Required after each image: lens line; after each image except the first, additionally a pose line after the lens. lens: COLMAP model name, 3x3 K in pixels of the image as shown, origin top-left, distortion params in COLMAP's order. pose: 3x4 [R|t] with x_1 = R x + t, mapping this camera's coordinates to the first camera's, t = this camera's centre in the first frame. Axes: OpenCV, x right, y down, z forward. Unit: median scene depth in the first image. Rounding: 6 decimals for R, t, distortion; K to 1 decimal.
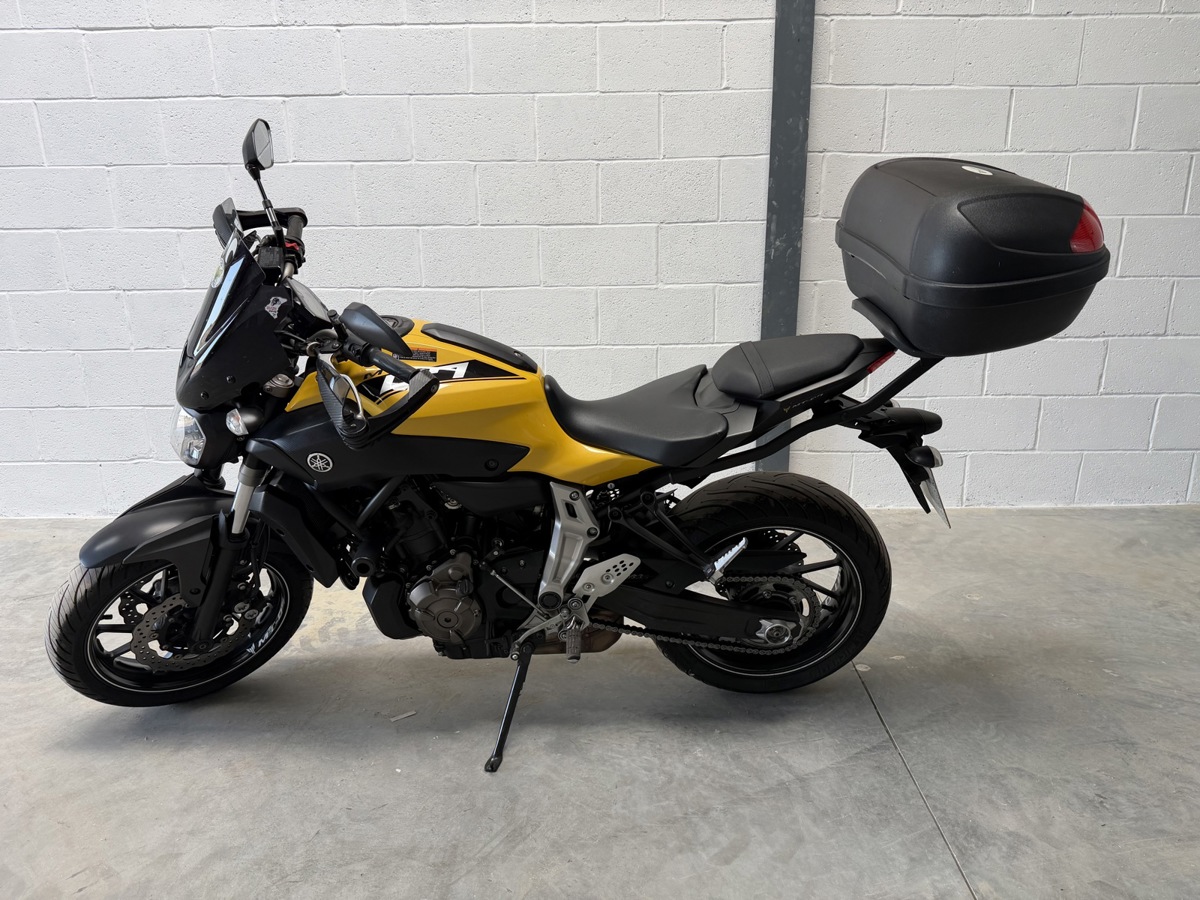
lens RADIAL K [[852.9, 0, 604.8], [0, 852.9, 428.5], [0, 0, 1]] dist [0.018365, -0.033071]
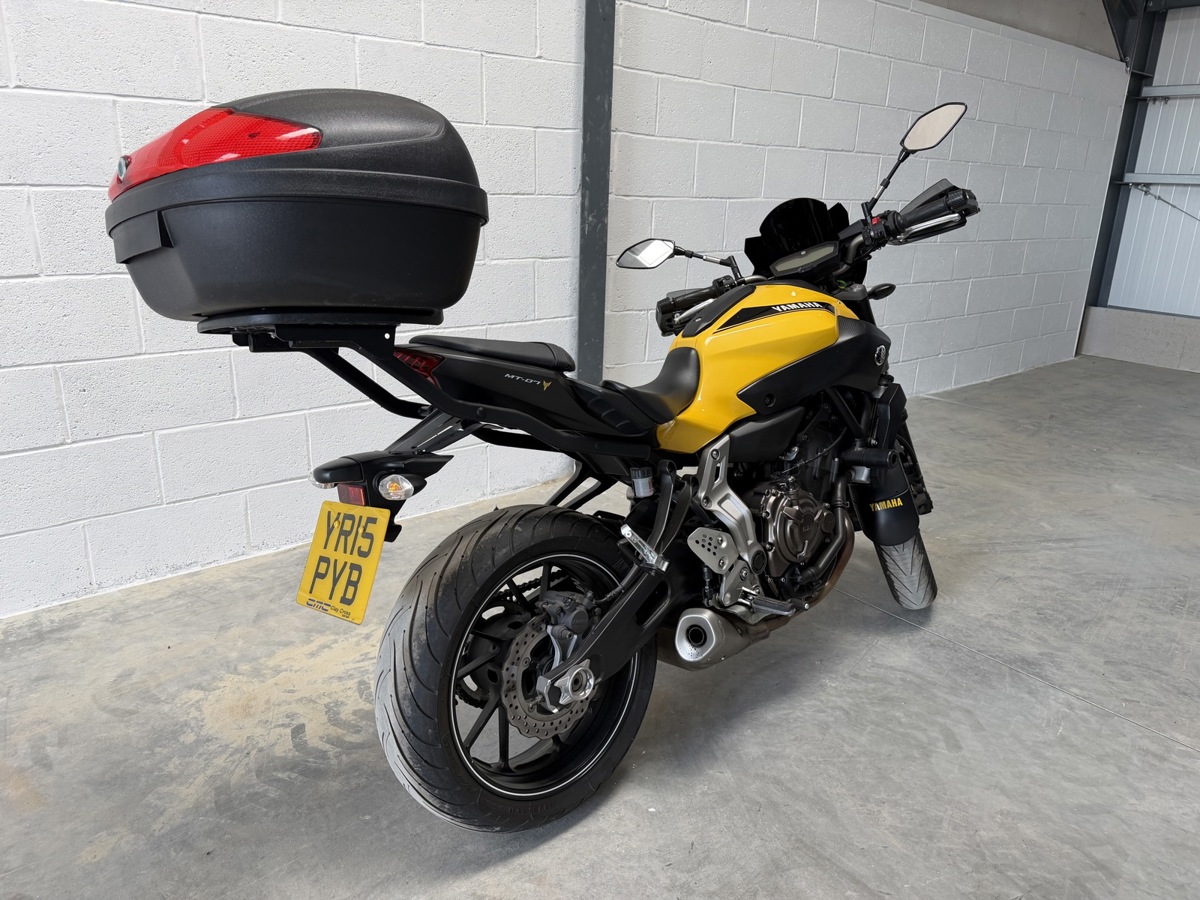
lens RADIAL K [[851.6, 0, 605.3], [0, 851.6, 434.4], [0, 0, 1]] dist [0.021263, -0.039171]
pose [[0.765832, -0.147341, 0.625933, -0.758802], [0.122935, 0.988989, 0.082390, -0.067575], [-0.631180, 0.013853, 0.775513, 0.320271]]
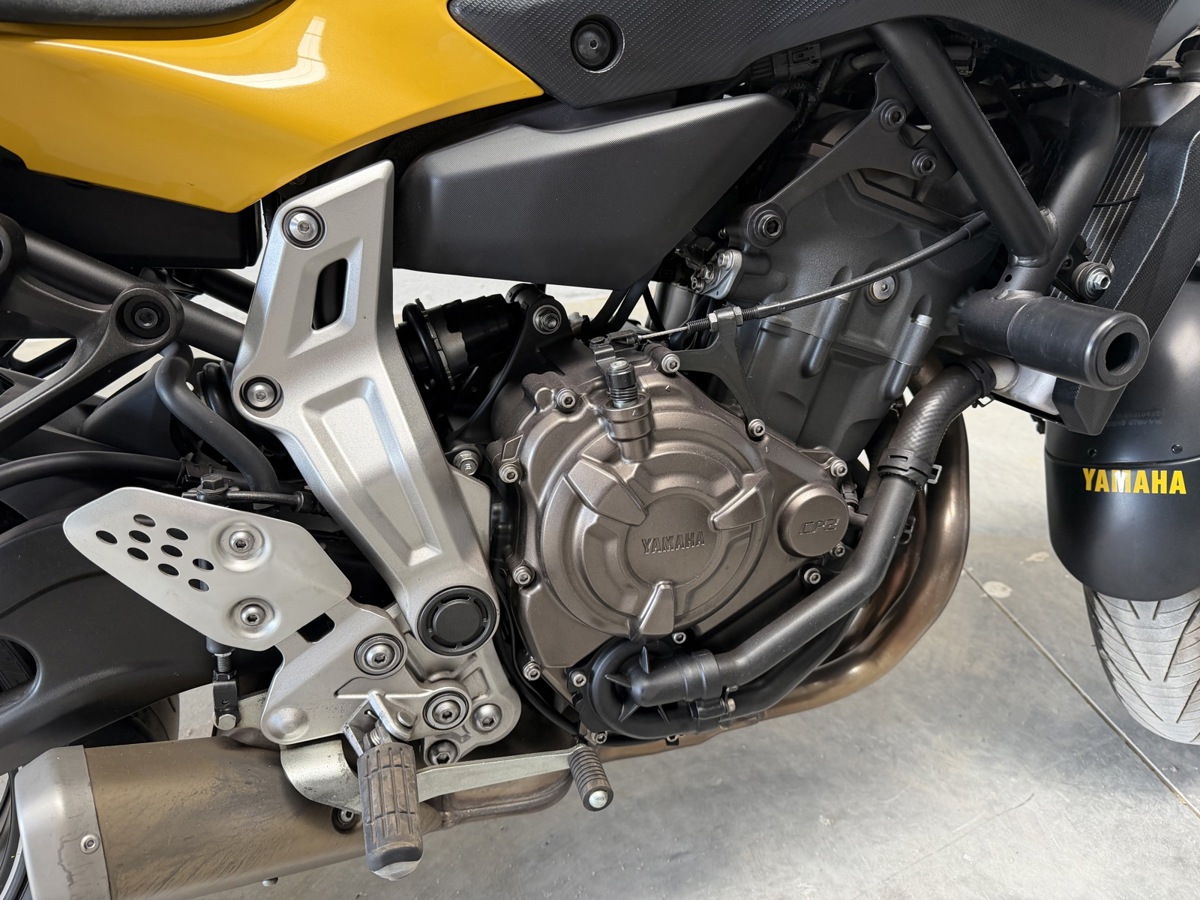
lens RADIAL K [[863.6, 0, 614.3], [0, 863.6, 454.3], [0, 0, 1]] dist [0.035737, -0.064704]
pose [[0.961740, -0.104018, 0.253448, -0.071149], [0.026575, 0.956177, 0.291582, 0.038040], [-0.272671, -0.273691, 0.922358, 0.689790]]
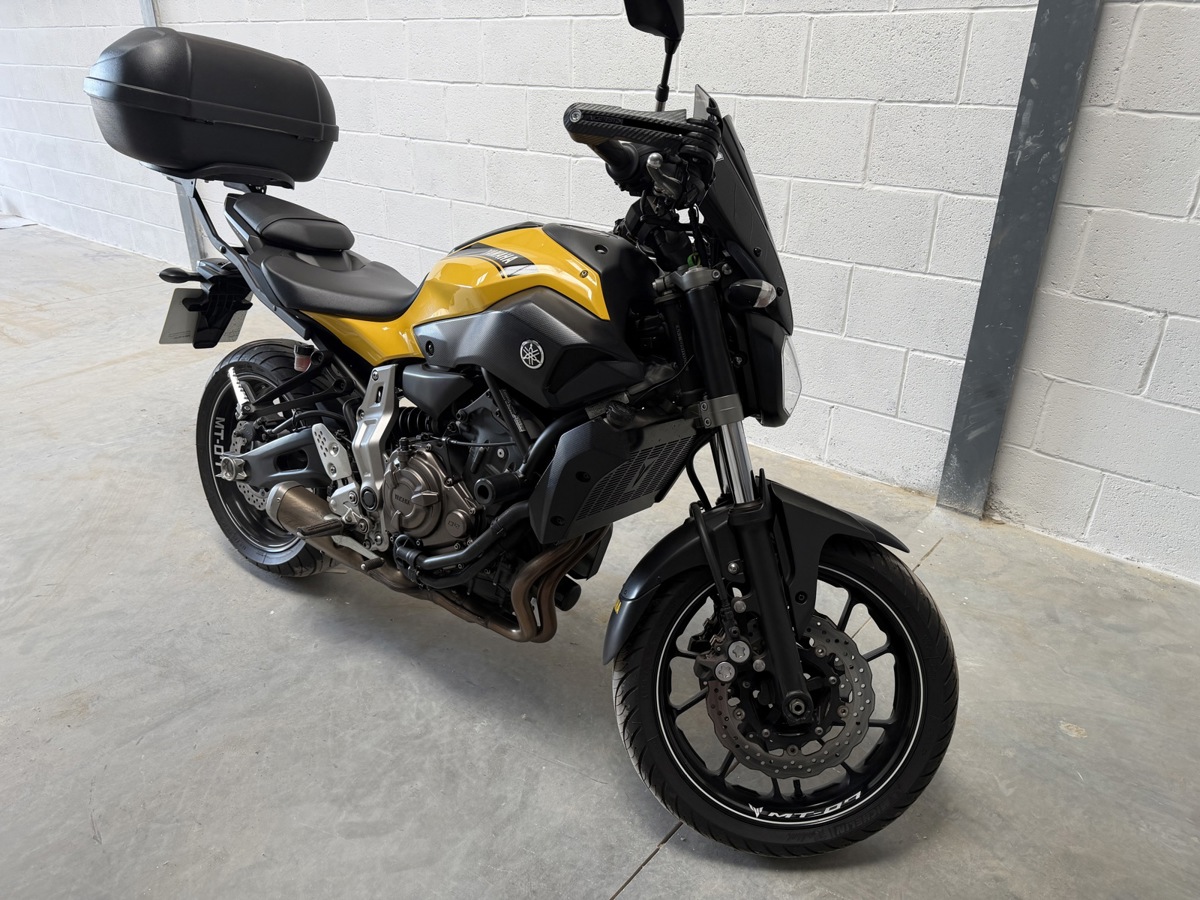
lens RADIAL K [[849.3, 0, 603.9], [0, 849.3, 444.9], [0, 0, 1]] dist [-0.036571, 0.003501]
pose [[0.778033, 0.281756, -0.561496, 0.627031], [-0.176734, 0.955854, 0.234753, -0.136300], [0.602851, -0.083410, 0.793482, 0.396997]]
